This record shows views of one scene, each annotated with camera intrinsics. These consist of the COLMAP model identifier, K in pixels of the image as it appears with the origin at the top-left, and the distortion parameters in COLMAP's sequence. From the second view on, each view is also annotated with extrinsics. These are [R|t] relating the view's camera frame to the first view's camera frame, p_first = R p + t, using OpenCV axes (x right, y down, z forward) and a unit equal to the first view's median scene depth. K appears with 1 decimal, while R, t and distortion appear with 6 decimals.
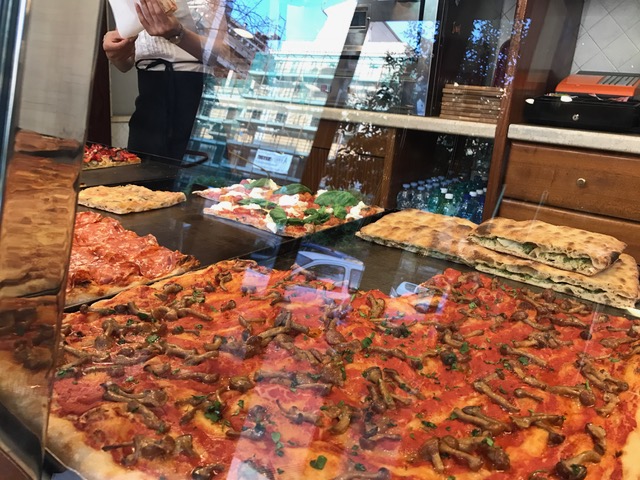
lens RADIAL K [[522.2, 0, 319.9], [0, 522.2, 240.3], [0, 0, 1]] dist [0.012350, -0.002715]
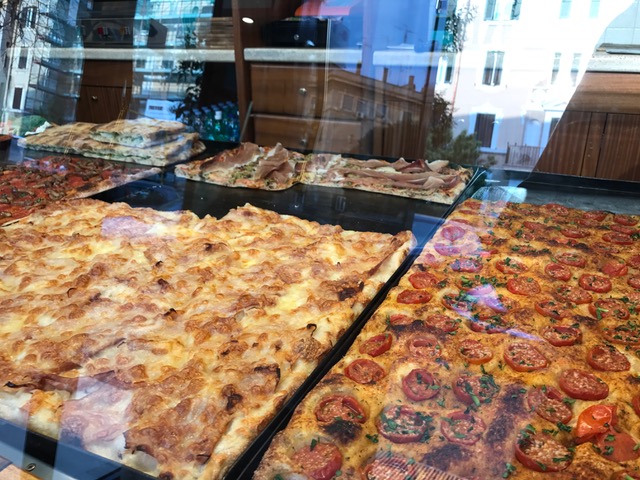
lens RADIAL K [[522.2, 0, 320.1], [0, 522.2, 239.7], [0, 0, 1]] dist [0.012350, -0.002715]
pose [[0.981426, -0.143732, 0.127062, 0.296766], [0.129163, 0.984777, 0.116327, 0.081706], [-0.141847, -0.097755, 0.985050, -0.213440]]
